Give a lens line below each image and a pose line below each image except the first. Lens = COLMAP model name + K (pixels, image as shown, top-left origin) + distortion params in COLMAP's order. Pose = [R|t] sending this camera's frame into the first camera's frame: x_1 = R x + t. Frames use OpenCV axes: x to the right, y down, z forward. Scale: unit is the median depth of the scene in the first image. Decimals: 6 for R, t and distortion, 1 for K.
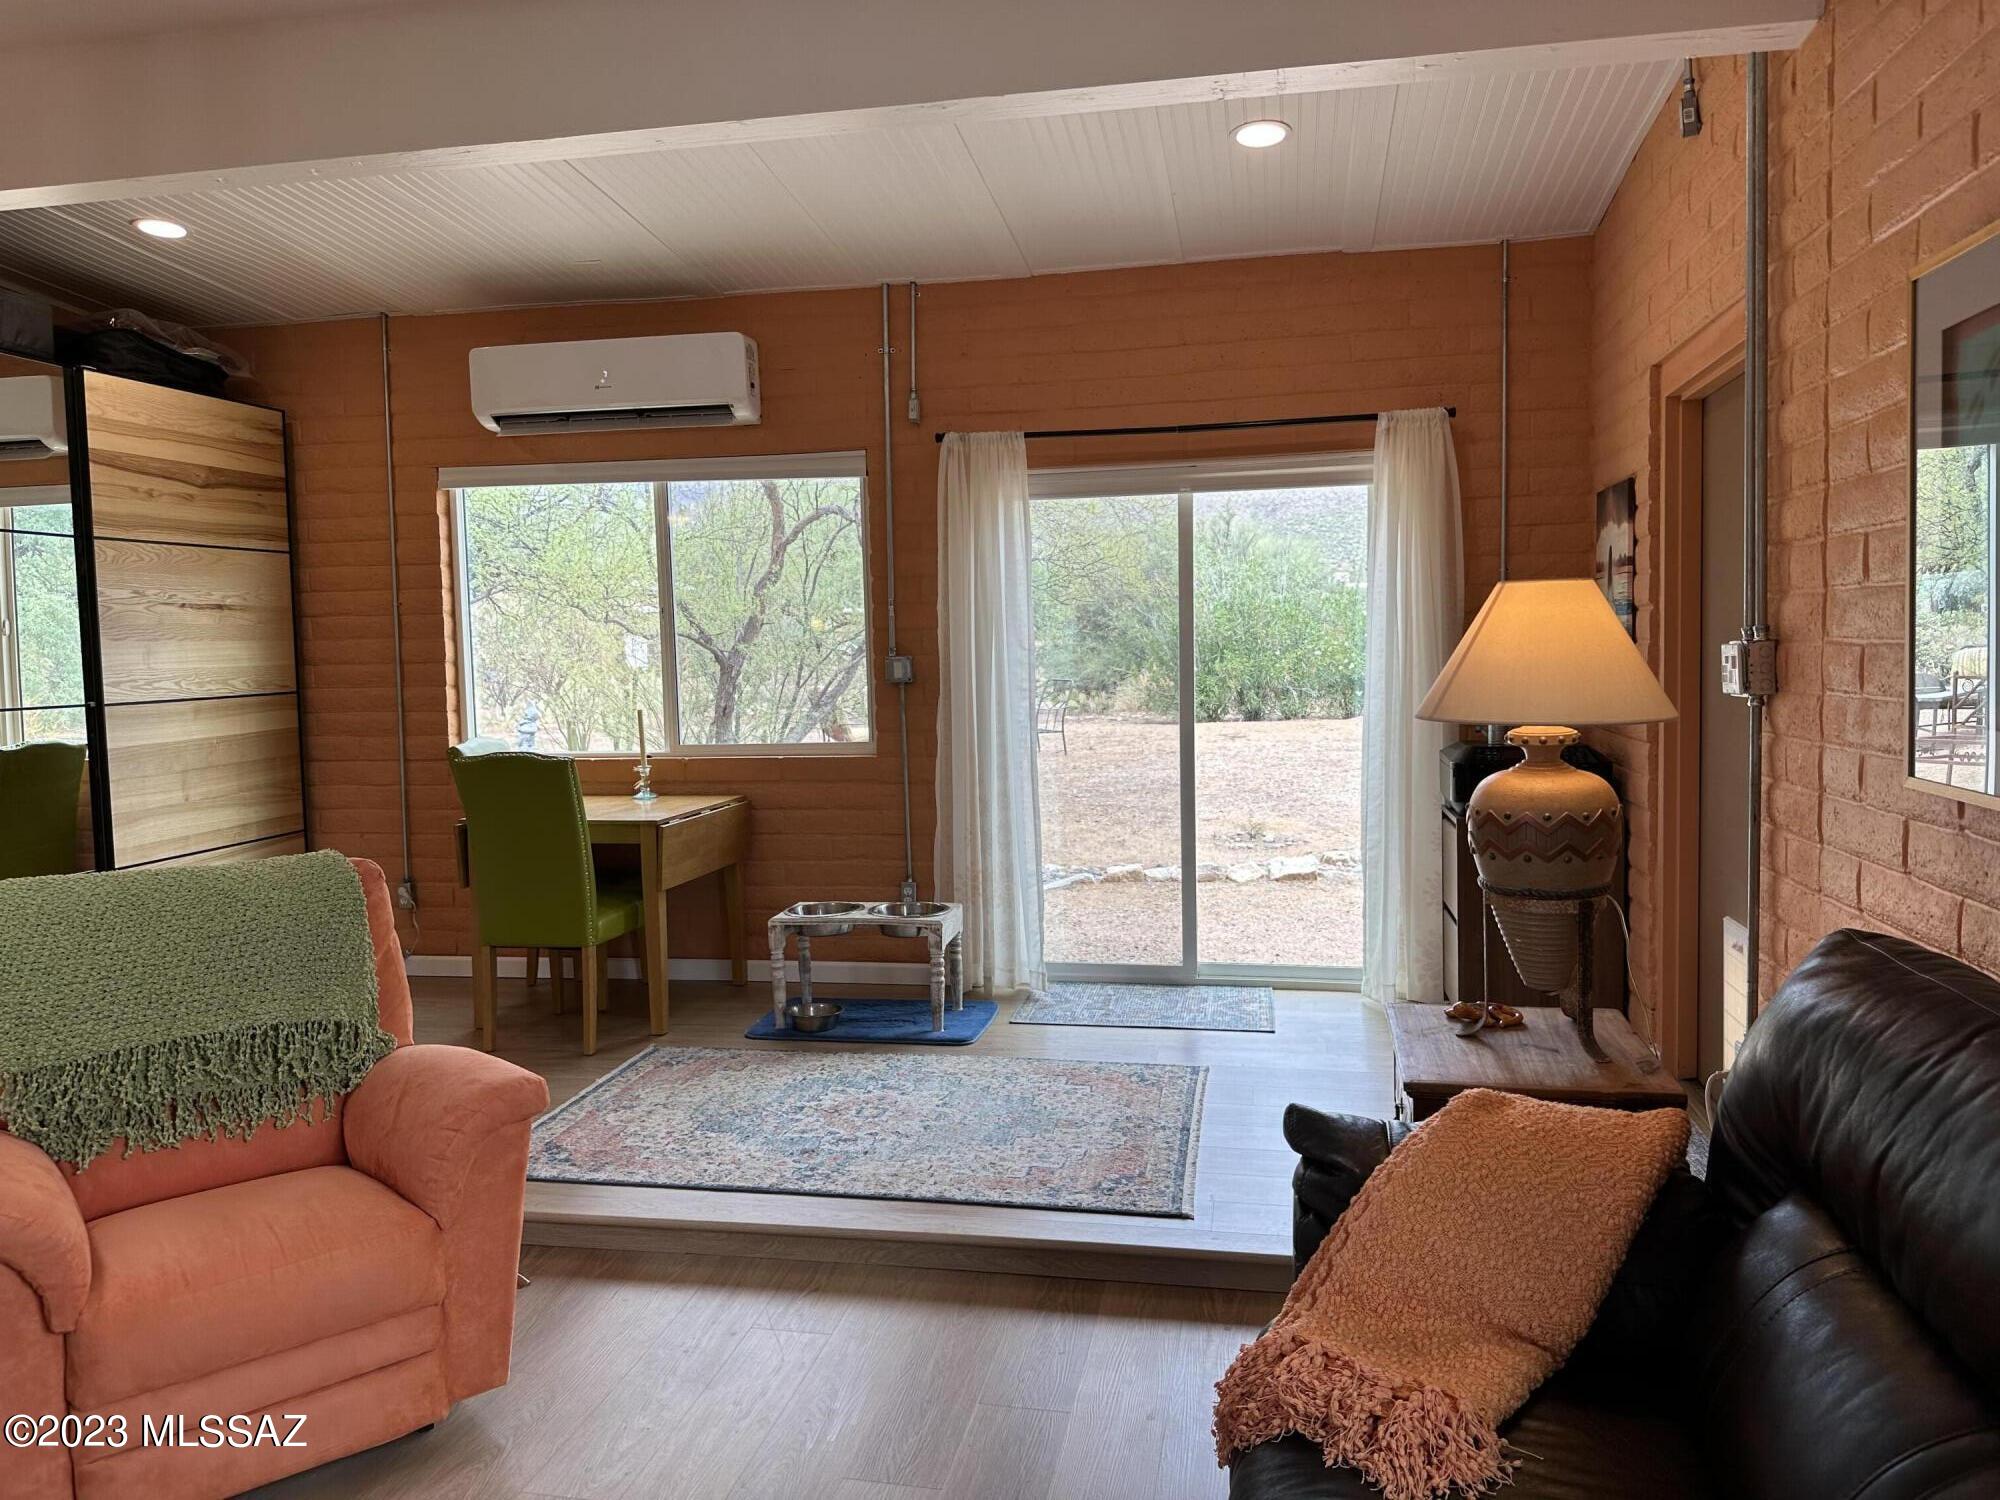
lens RADIAL K [[1408.1, 0, 1005.3], [0, 1408.1, 747.1], [0, 0, 1]] dist [0.129602, -0.228273]
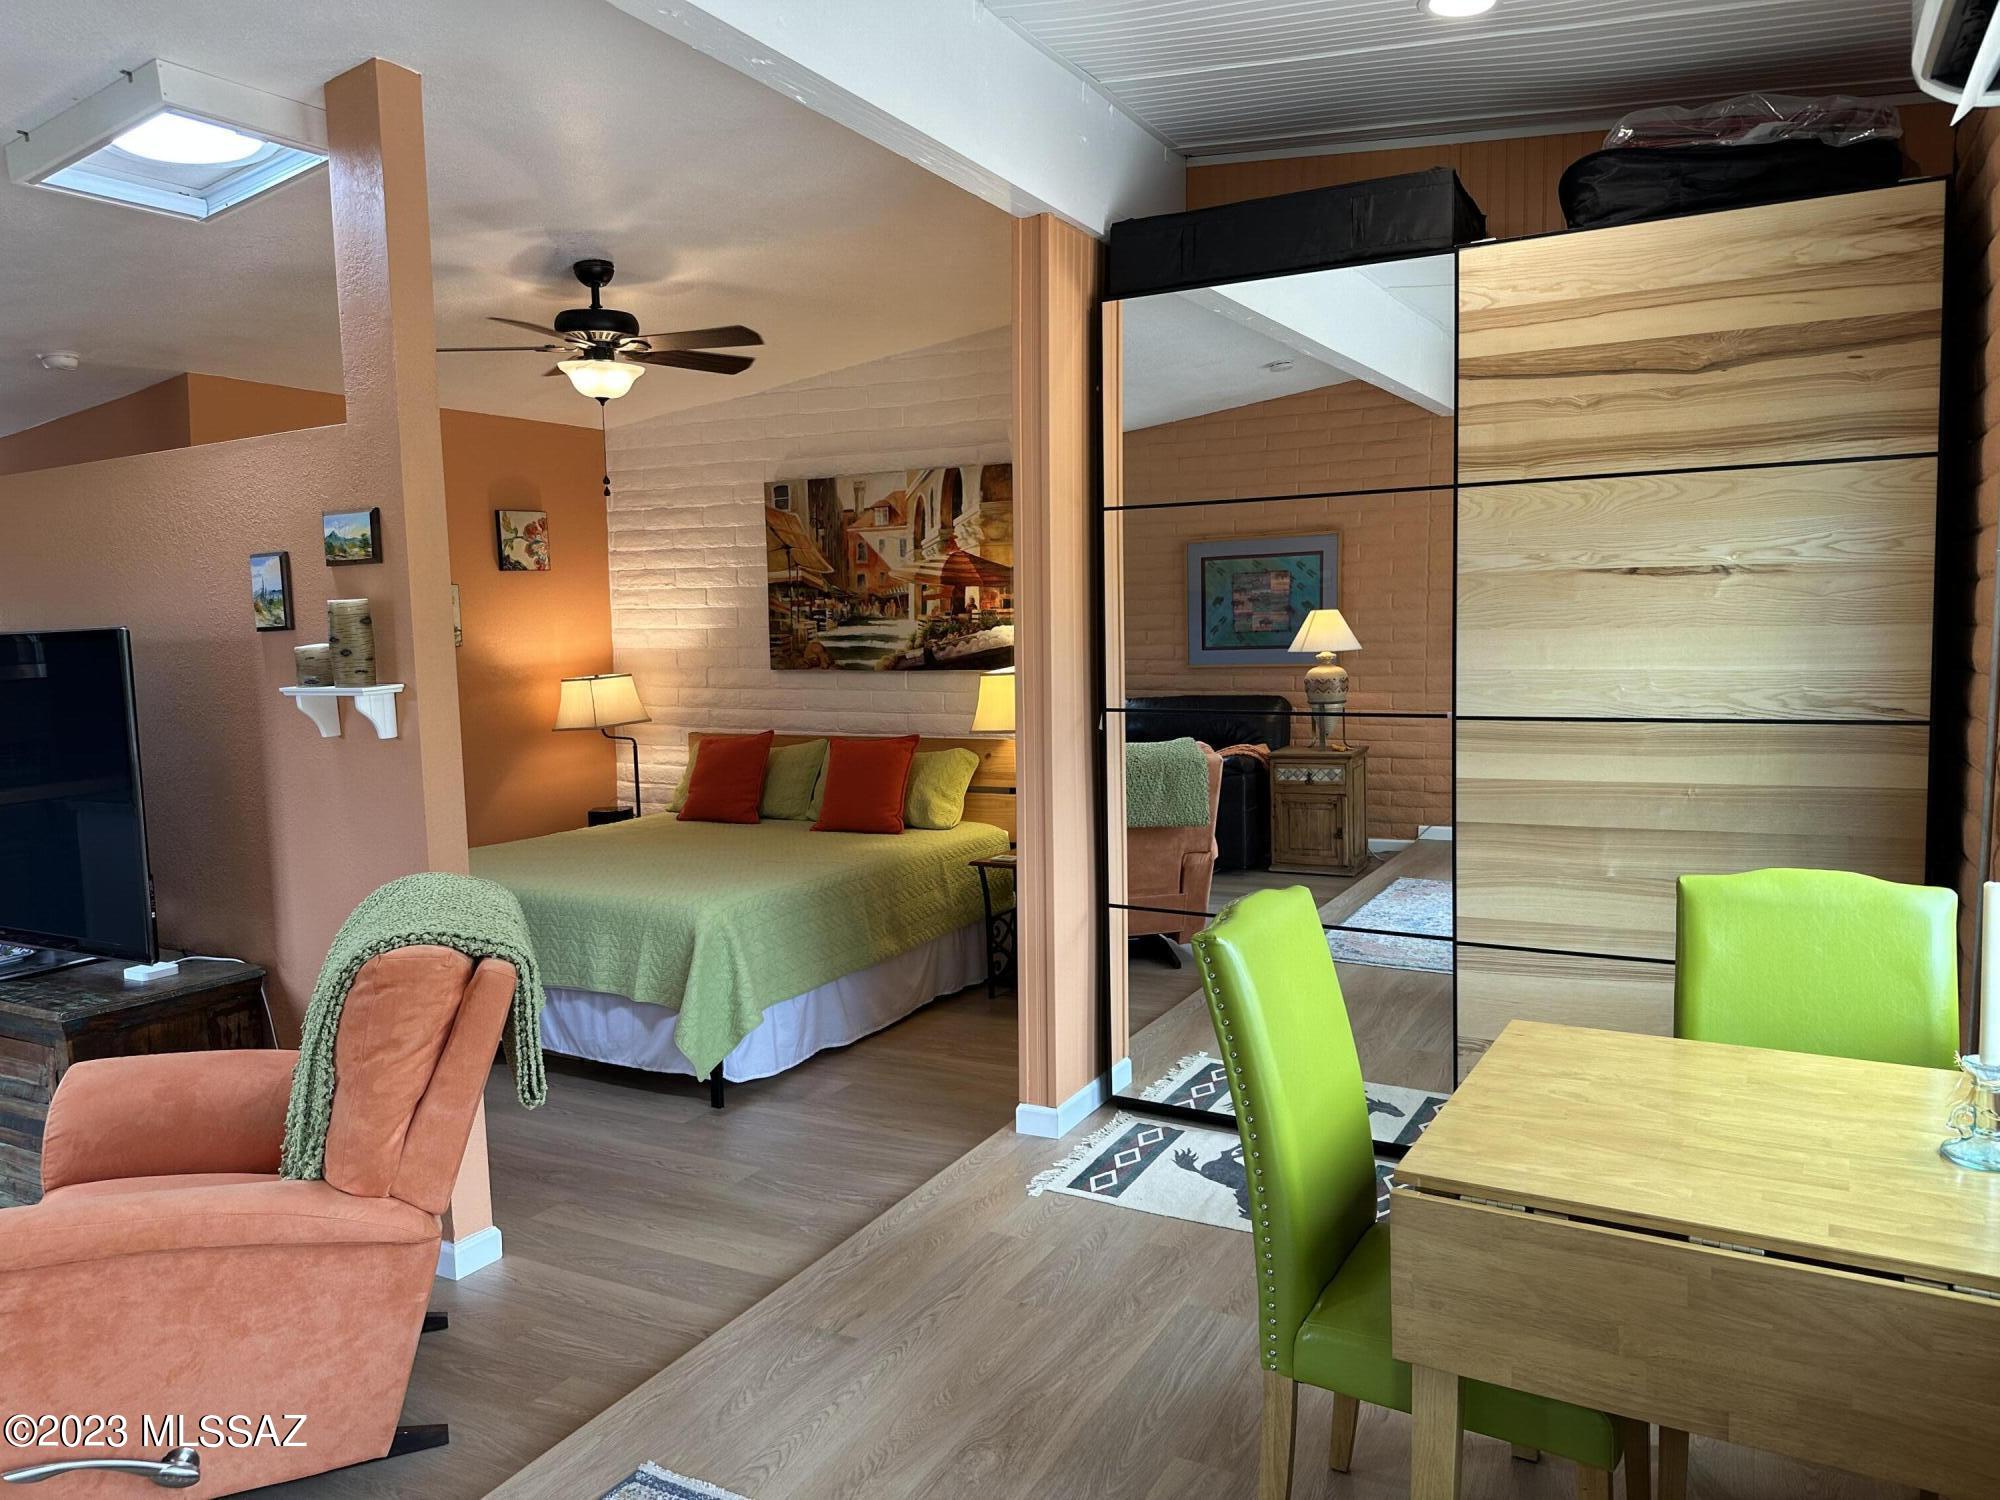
lens RADIAL K [[1402.5, 0, 989.4], [0, 1402.5, 743.2], [0, 0, 1]] dist [0.055512, -0.072885]
pose [[-0.311806, 0.114993, -0.943162, 0.114017], [-0.039336, 0.990236, 0.133736, -0.096772], [0.949331, 0.078800, -0.304238, 0.930954]]
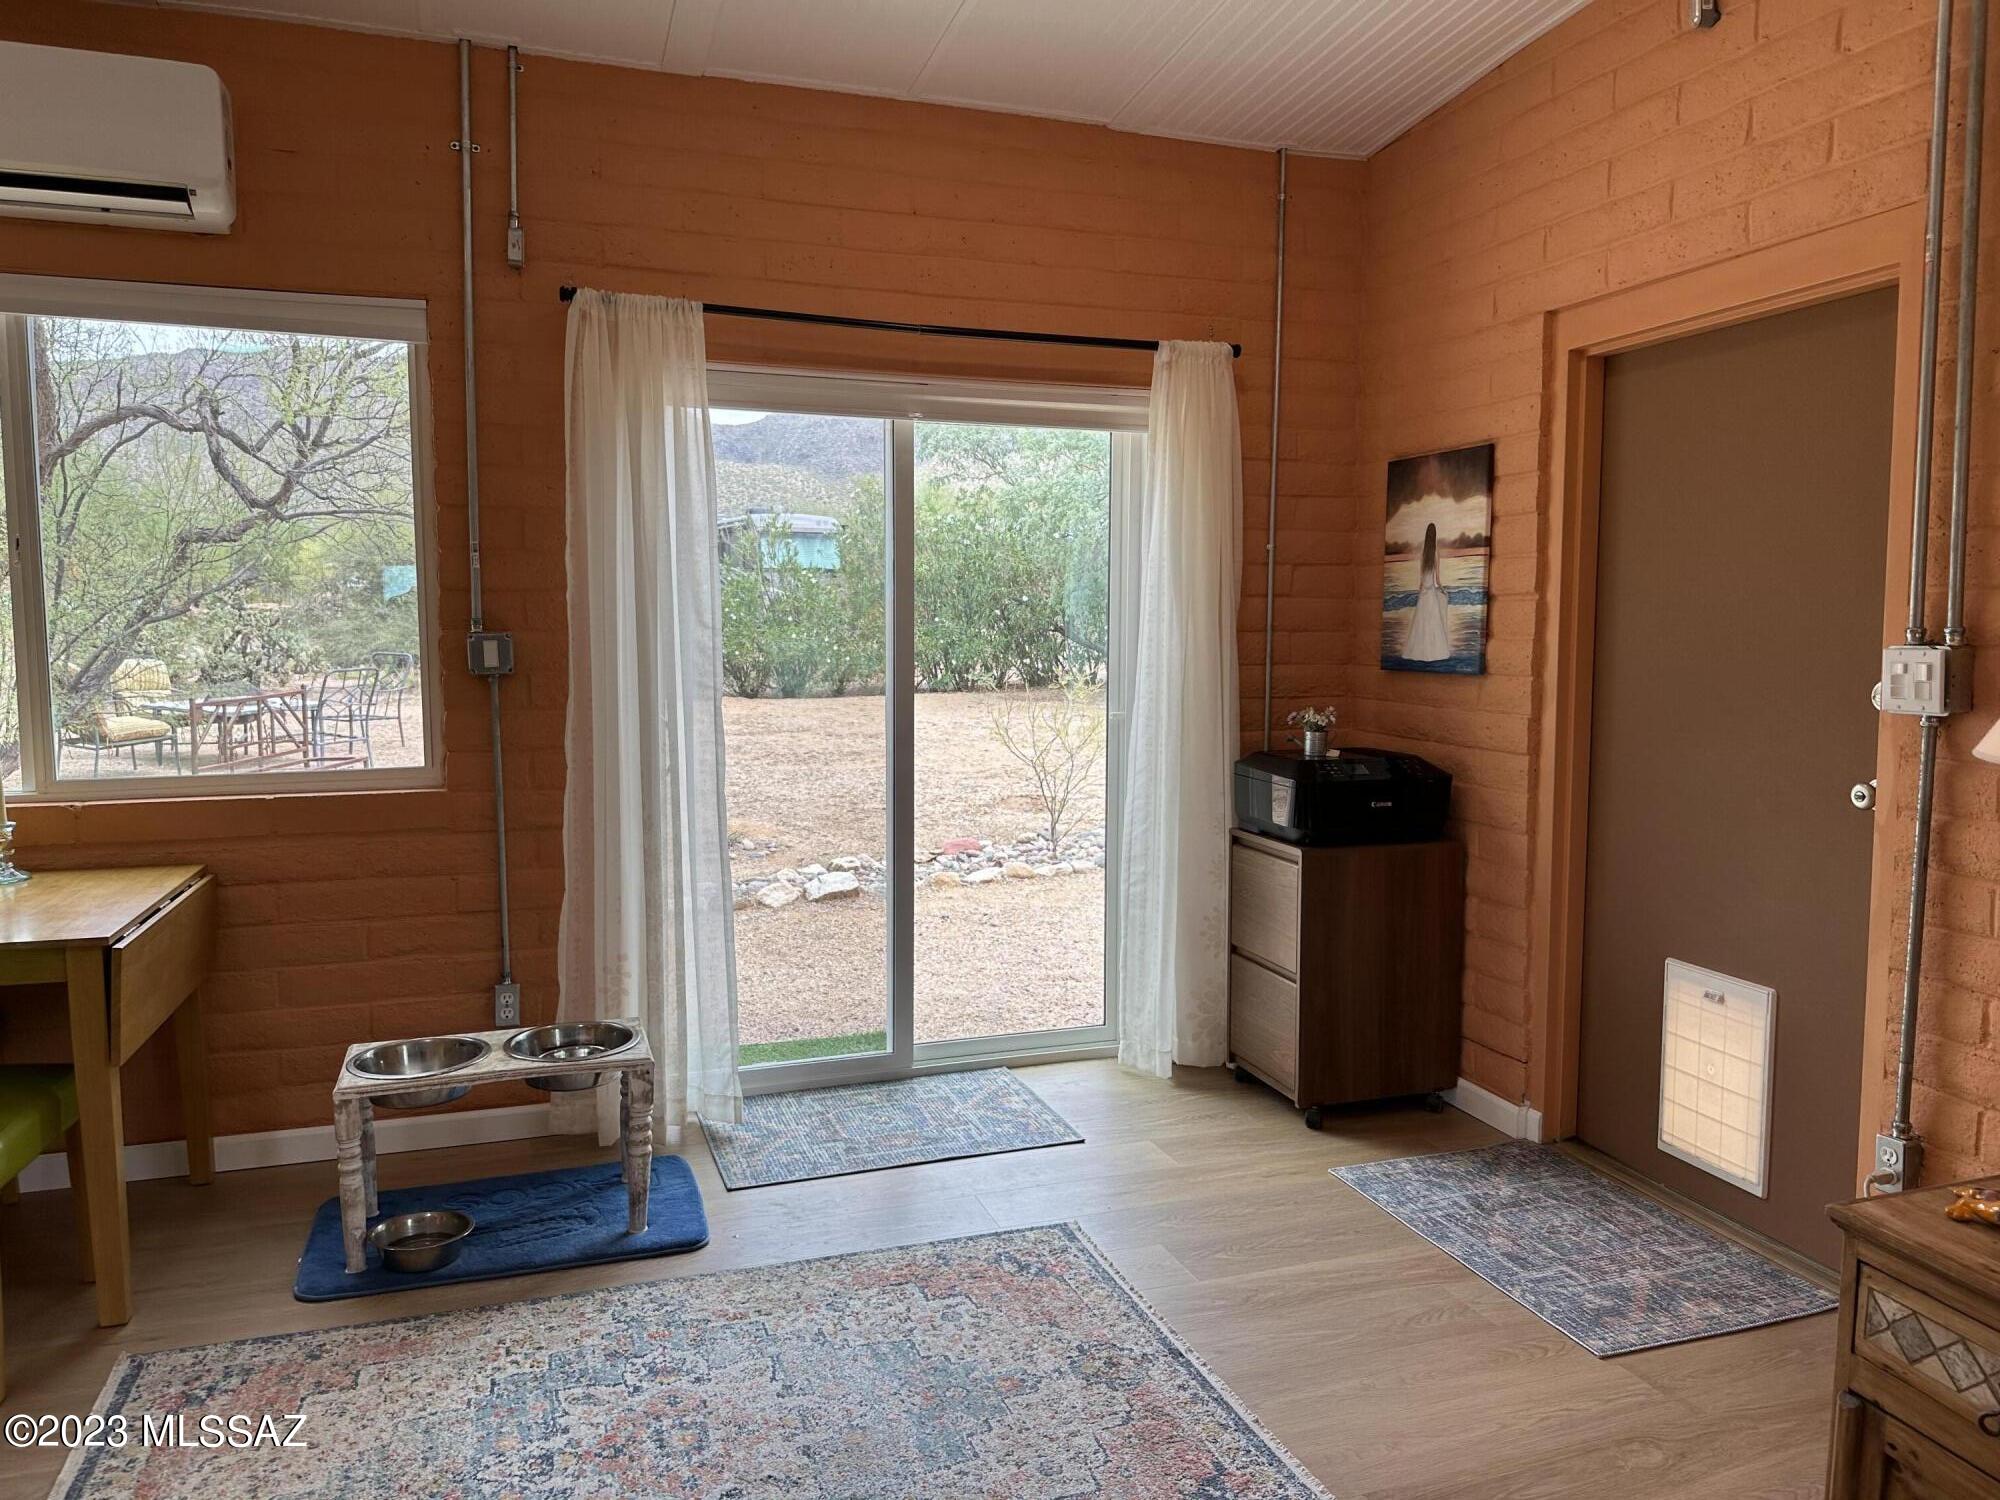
lens RADIAL K [[1408.1, 0, 1005.3], [0, 1408.1, 747.1], [0, 0, 1]] dist [0.129602, -0.228273]
pose [[0.866765, -0.022791, 0.498197, -0.203585], [0.012496, 0.999634, 0.023989, -0.026563], [-0.498561, -0.014567, 0.866732, 0.337819]]
